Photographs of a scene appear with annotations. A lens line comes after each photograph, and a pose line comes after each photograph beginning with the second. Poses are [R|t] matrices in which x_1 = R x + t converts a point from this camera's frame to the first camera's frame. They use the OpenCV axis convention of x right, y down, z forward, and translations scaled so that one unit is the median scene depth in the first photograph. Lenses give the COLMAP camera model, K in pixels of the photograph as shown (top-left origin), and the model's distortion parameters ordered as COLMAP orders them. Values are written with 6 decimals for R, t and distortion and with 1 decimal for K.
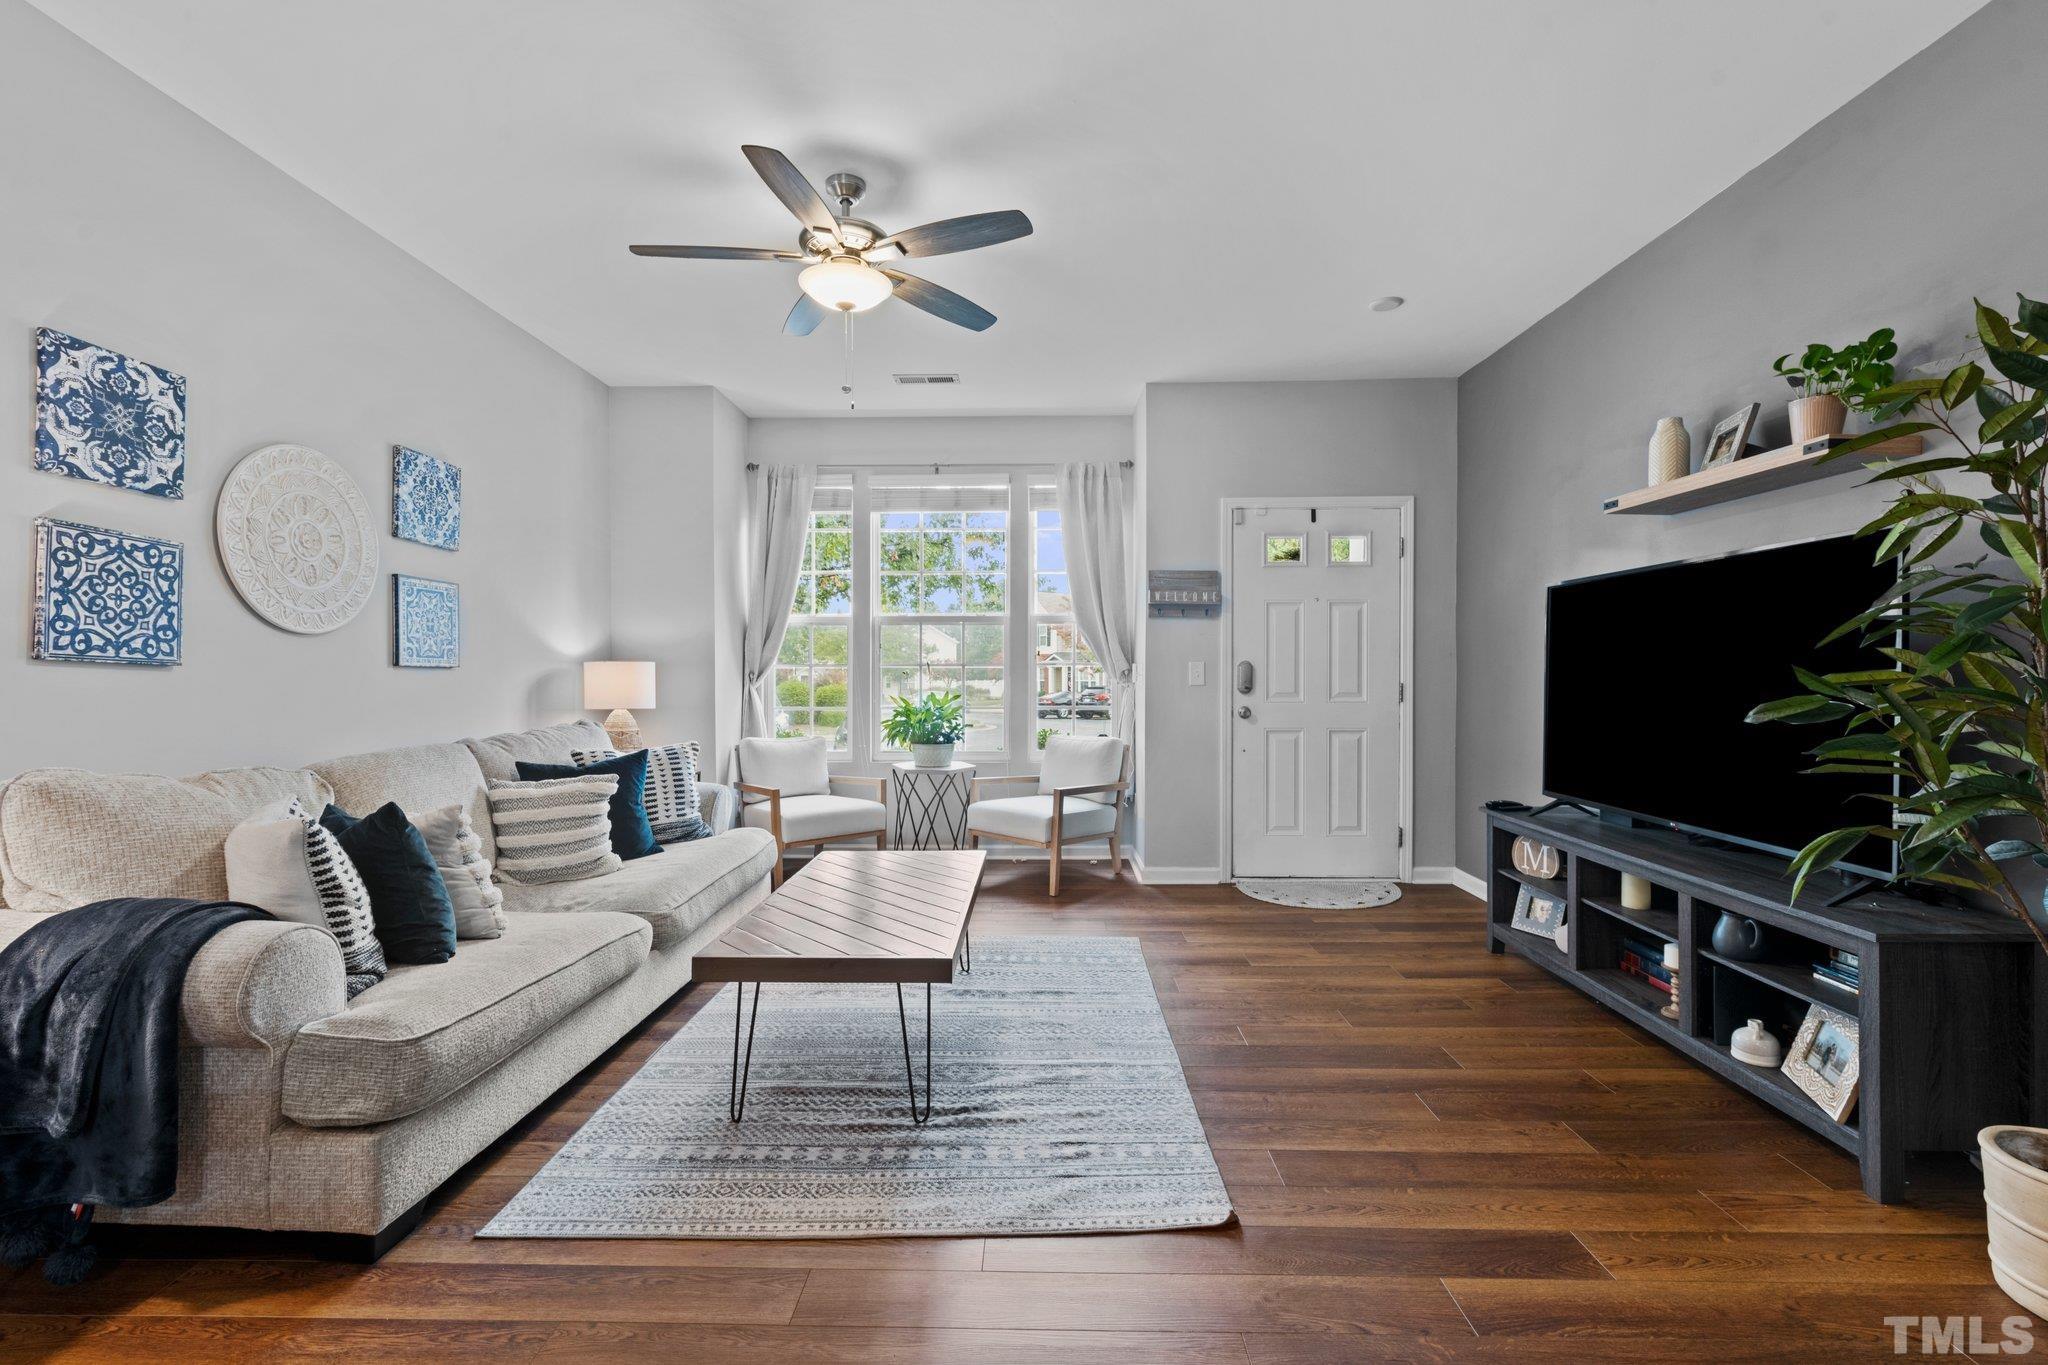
lens RADIAL K [[888.1, 0, 1027.2], [0, 888.1, 686.7], [0, 0, 1]] dist [0.004124, -0.000931]
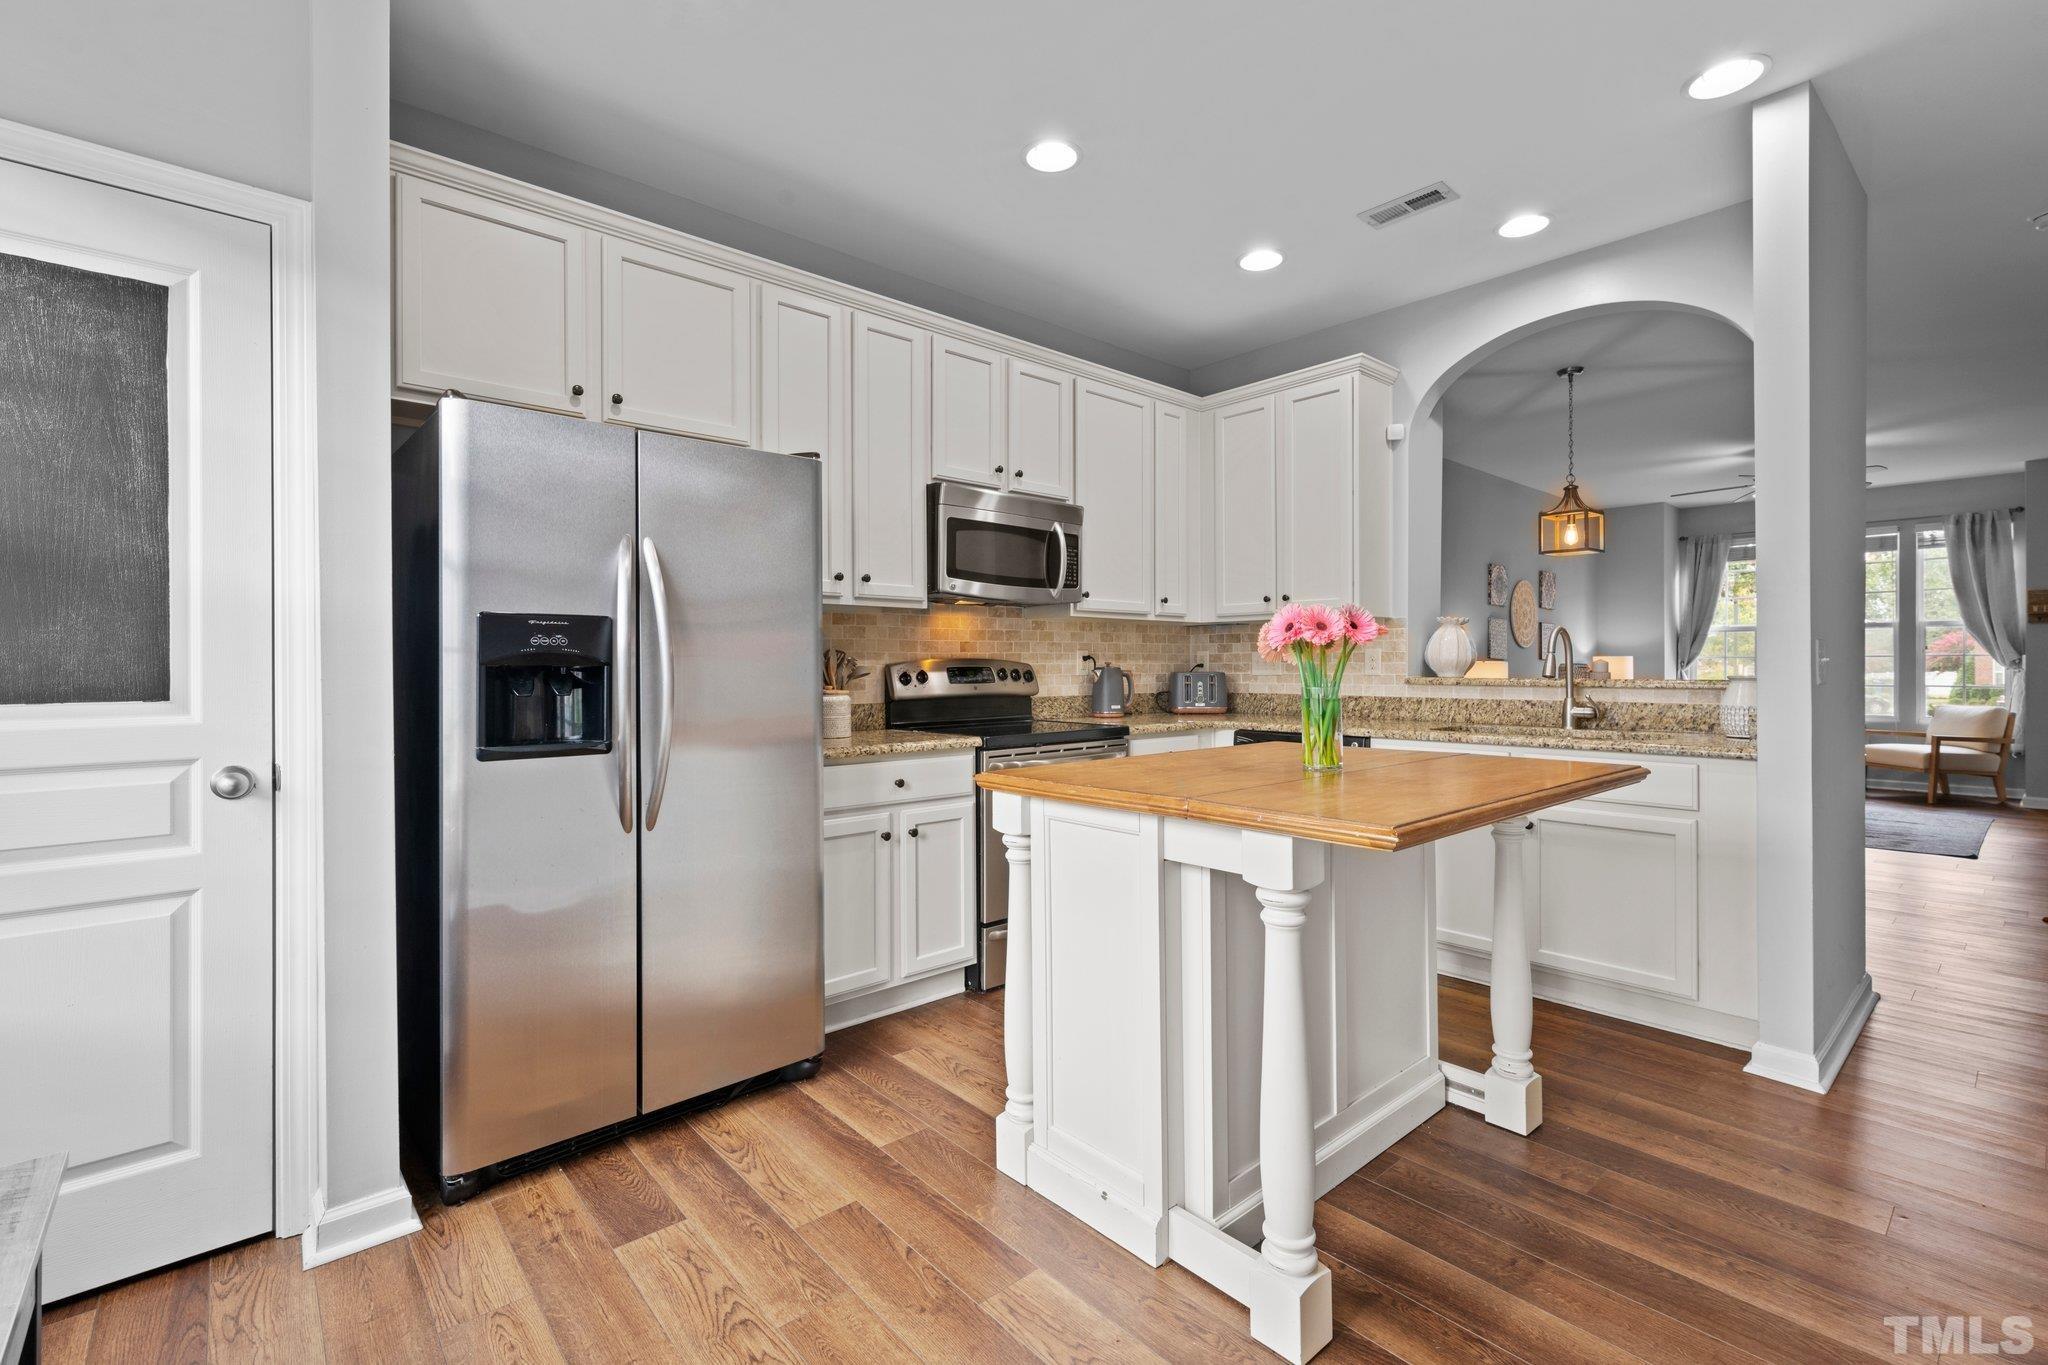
lens RADIAL K [[888.1, 0, 1029.2], [0, 888.1, 669.7], [0, 0, 1]] dist [0.004124, -0.000931]
pose [[0.667932, 0.004928, -0.744206, 0.180884], [-0.009985, 0.999947, -0.002340, 0.024888], [0.744156, 0.008994, 0.667946, -1.624177]]
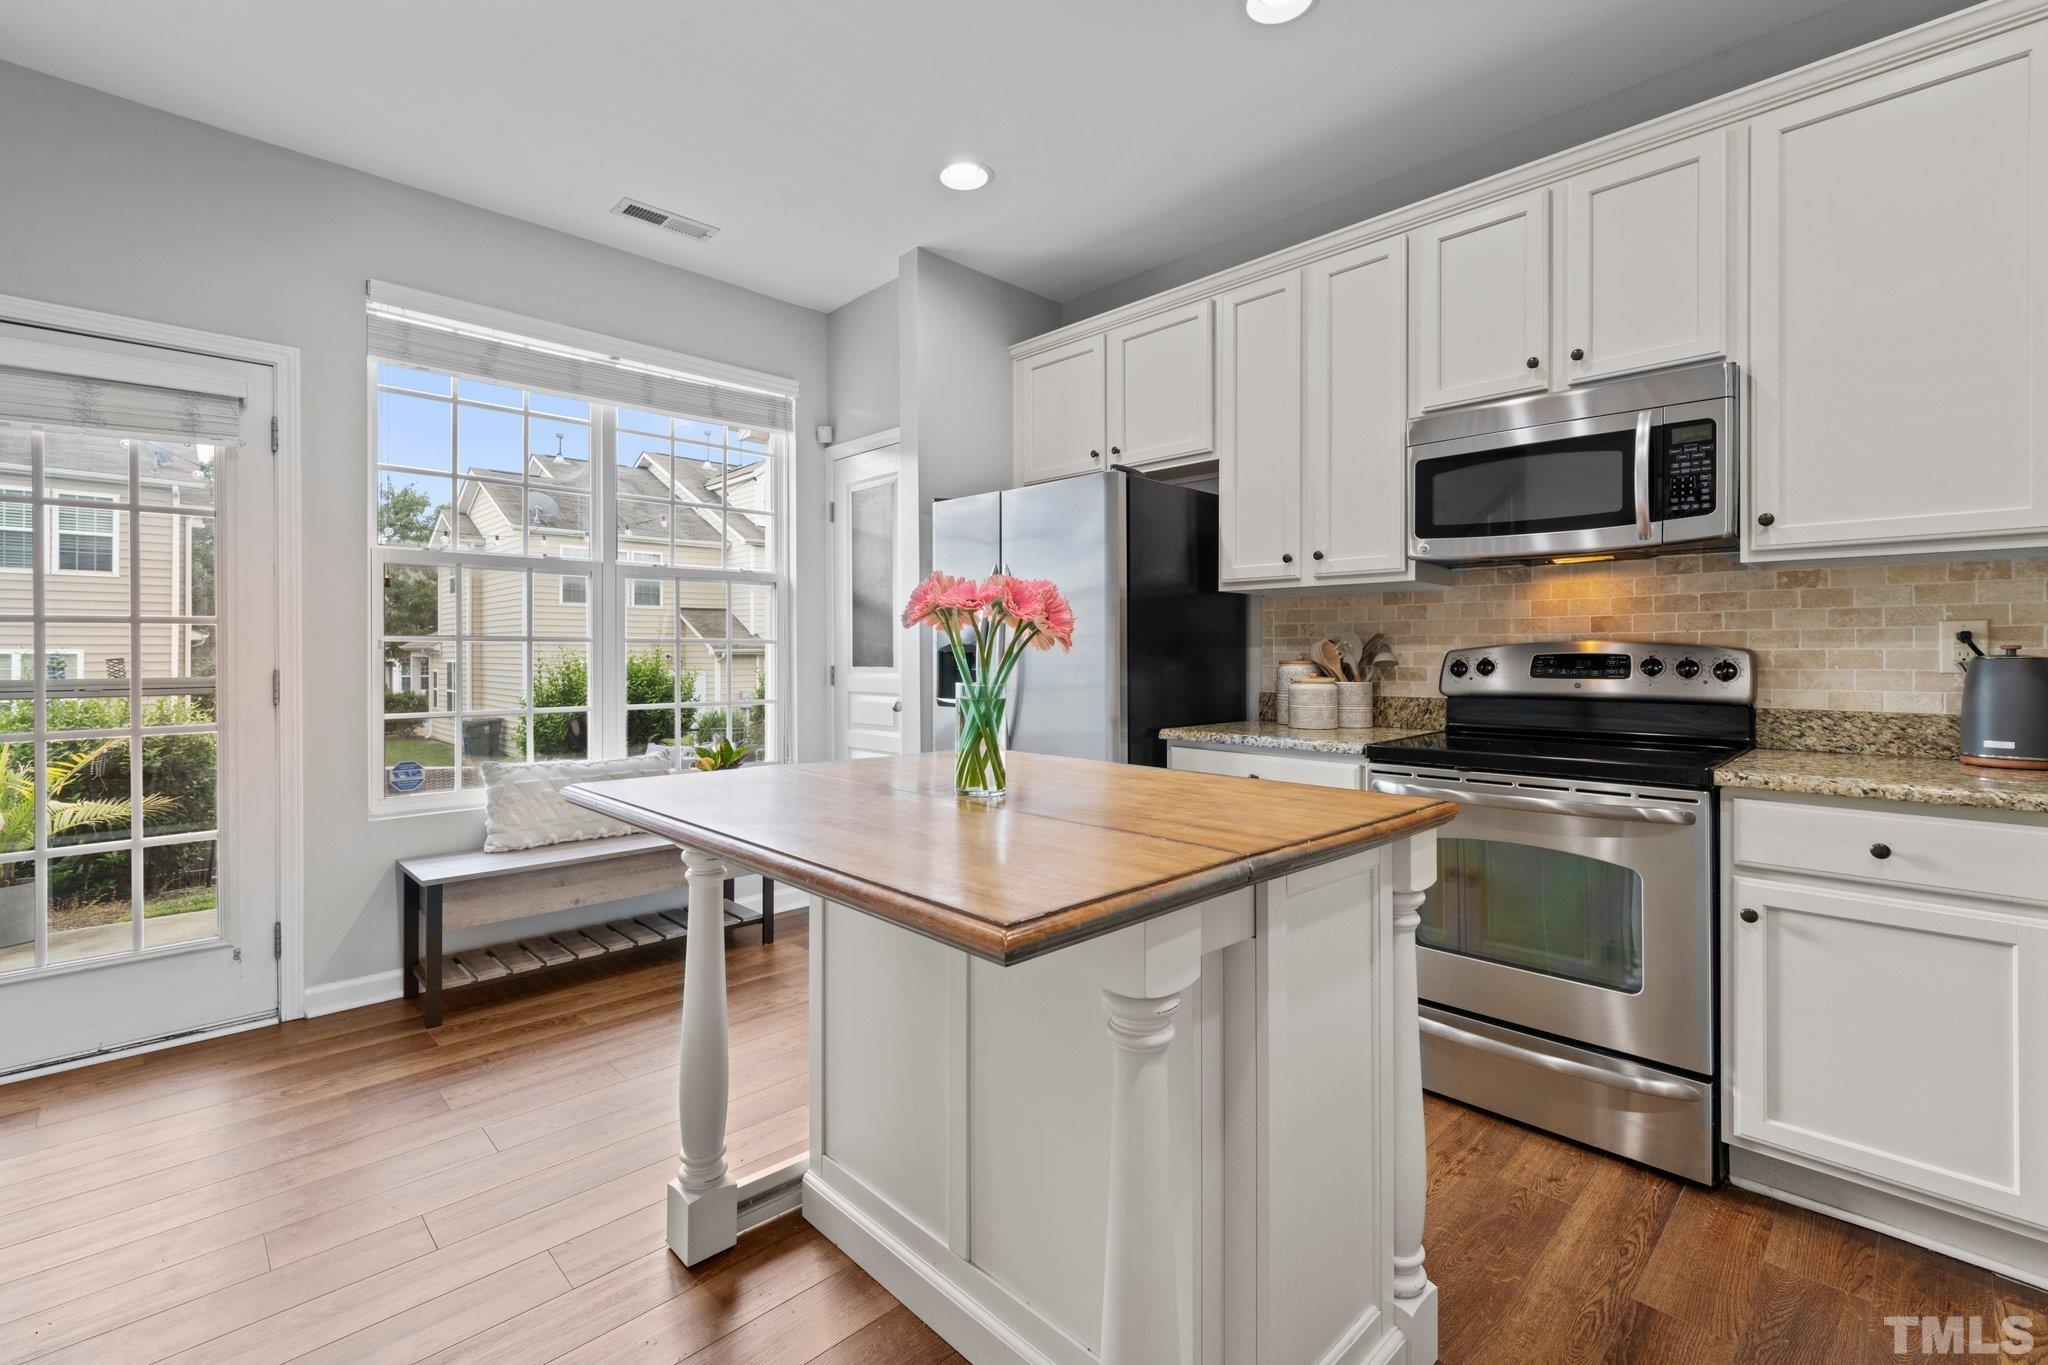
lens RADIAL K [[888.1, 0, 1000.9], [0, 888.1, 650.6], [0, 0, 1]] dist [0.004124, -0.000931]
pose [[-0.707638, 0.000150, -0.706576, 0.181207], [-0.009967, 0.999898, 0.010194, 0.015830], [0.706505, 0.014256, -0.707564, -0.940122]]
